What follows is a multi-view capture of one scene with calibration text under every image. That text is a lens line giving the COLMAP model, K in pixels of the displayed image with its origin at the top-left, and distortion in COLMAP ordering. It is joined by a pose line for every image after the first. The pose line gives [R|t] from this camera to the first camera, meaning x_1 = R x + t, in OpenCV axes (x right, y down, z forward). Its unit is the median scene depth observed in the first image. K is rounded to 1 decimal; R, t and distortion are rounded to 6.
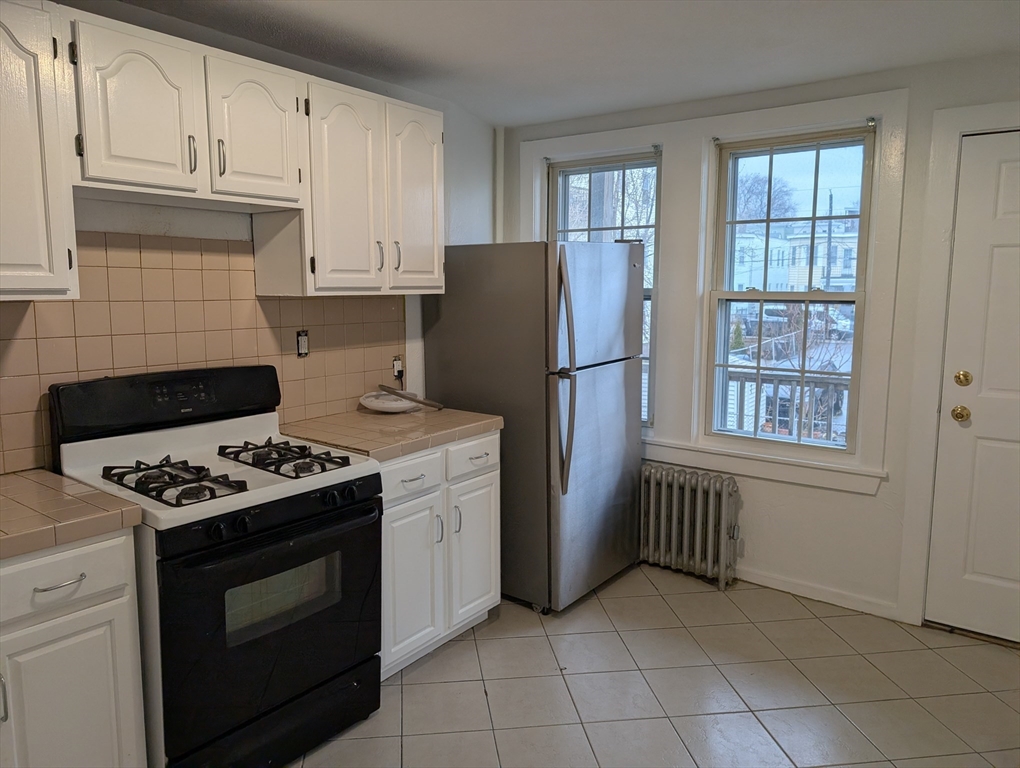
lens RADIAL K [[735.9, 0, 503.6], [0, 735.9, 383.5], [0, 0, 1]] dist [0.024324, -0.016166]
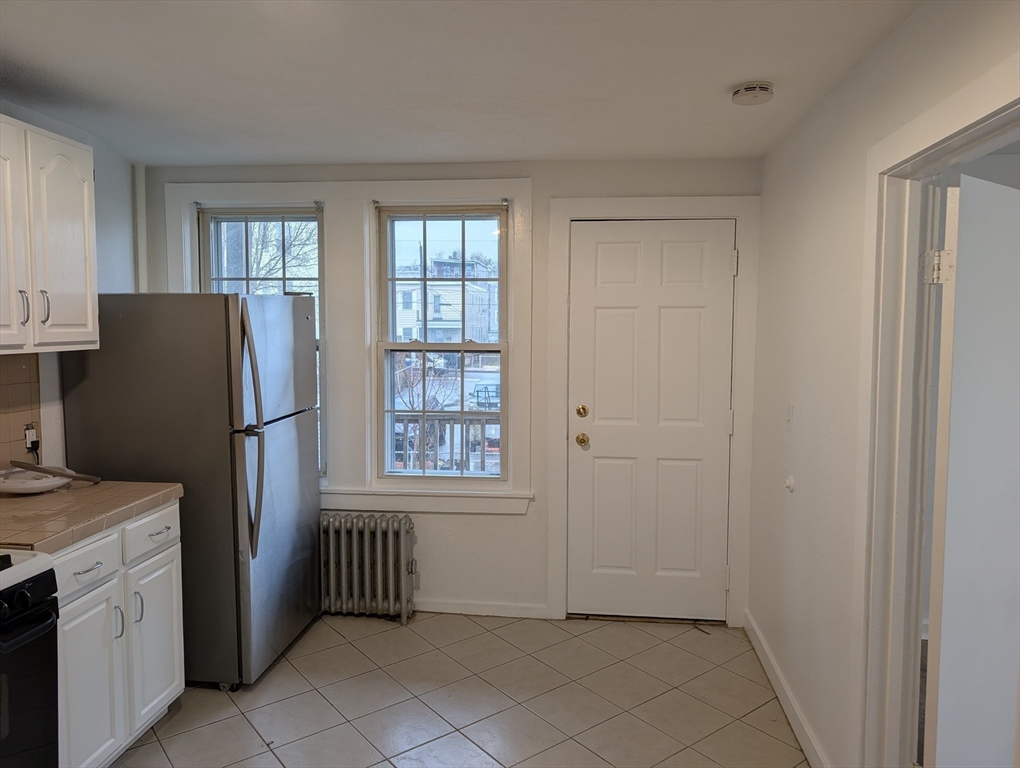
lens RADIAL K [[735.9, 0, 509.2], [0, 735.9, 379.4], [0, 0, 1]] dist [0.024324, -0.016166]
pose [[0.853689, -0.037165, 0.519455, -0.114563], [0.067290, 0.996961, -0.039257, -0.017979], [-0.516417, 0.068467, 0.853596, 0.000019]]
